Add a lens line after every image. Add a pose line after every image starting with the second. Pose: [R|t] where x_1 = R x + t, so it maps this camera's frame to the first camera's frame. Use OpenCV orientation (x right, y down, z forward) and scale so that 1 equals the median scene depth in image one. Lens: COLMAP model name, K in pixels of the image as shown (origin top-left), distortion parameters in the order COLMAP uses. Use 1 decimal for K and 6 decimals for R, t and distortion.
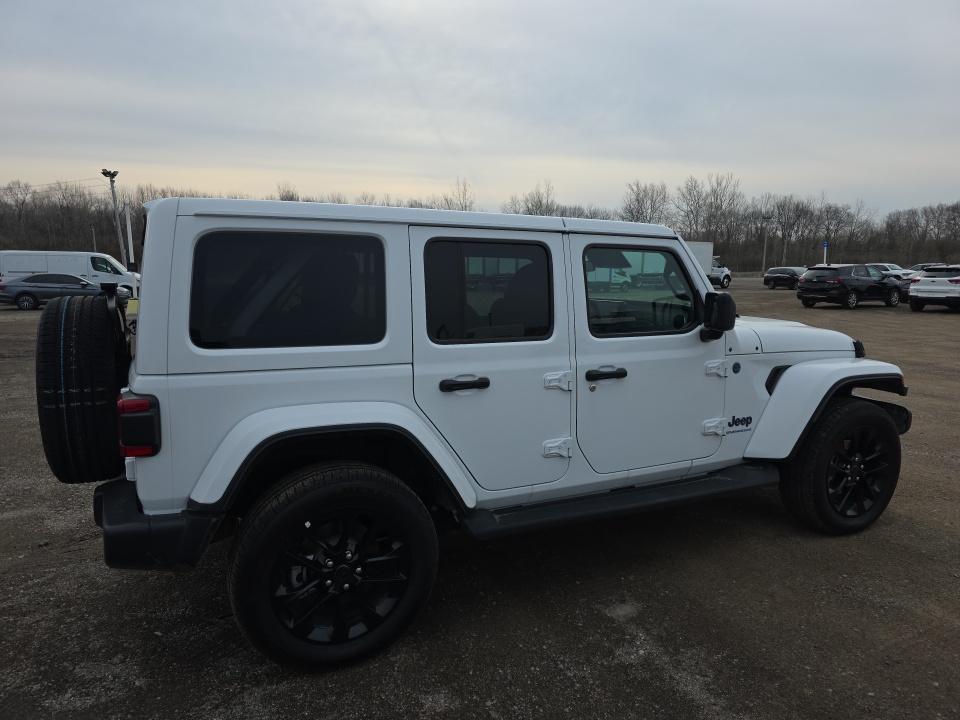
lens RADIAL K [[653.4, 0, 477.4], [0, 653.4, 371.6], [0, 0, 1]] dist [0.049478, -0.041704]
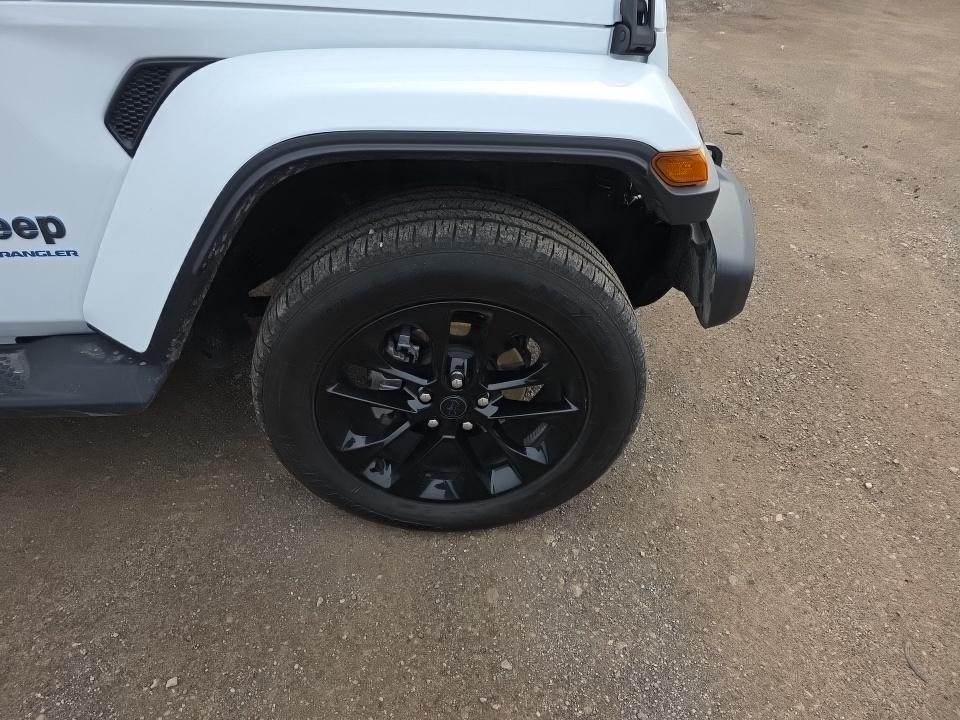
lens RADIAL K [[653.4, 0, 477.4], [0, 653.4, 371.6], [0, 0, 1]] dist [0.049478, -0.041704]
pose [[0.924063, 0.254641, -0.285070, 0.792196], [-0.081254, 0.859604, 0.504459, -0.052885], [0.373503, -0.442989, 0.815019, 0.855076]]
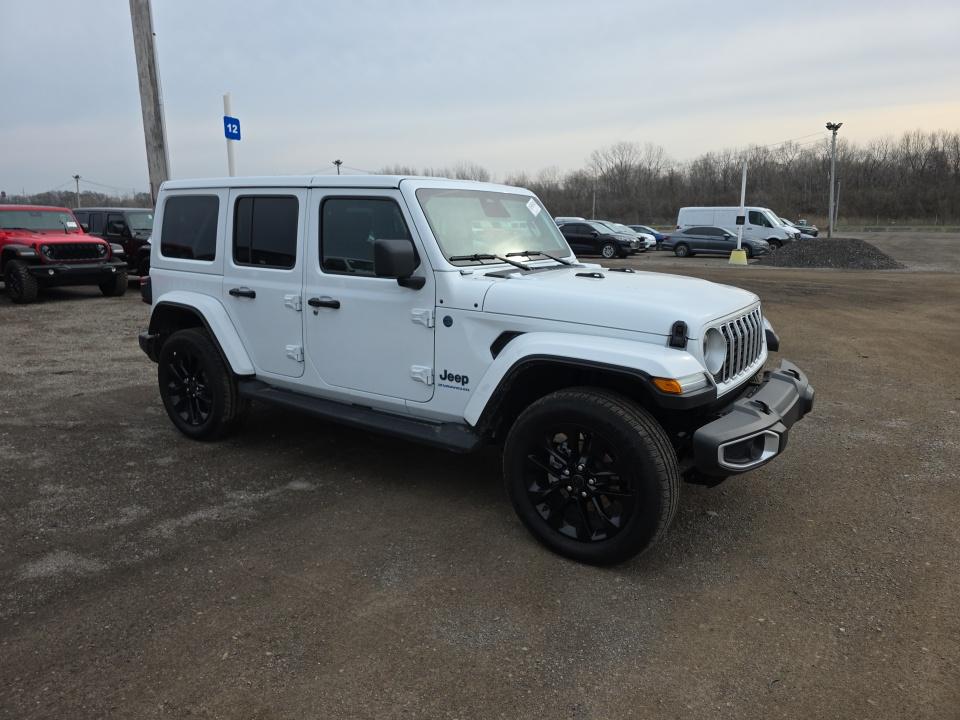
lens RADIAL K [[653.4, 0, 477.4], [0, 653.4, 371.6], [0, 0, 1]] dist [0.049478, -0.041704]
pose [[0.493399, 0.195970, -0.847439, 1.337079], [-0.138772, 0.979544, 0.145723, -0.084915], [0.858662, 0.045701, 0.510501, 0.586752]]
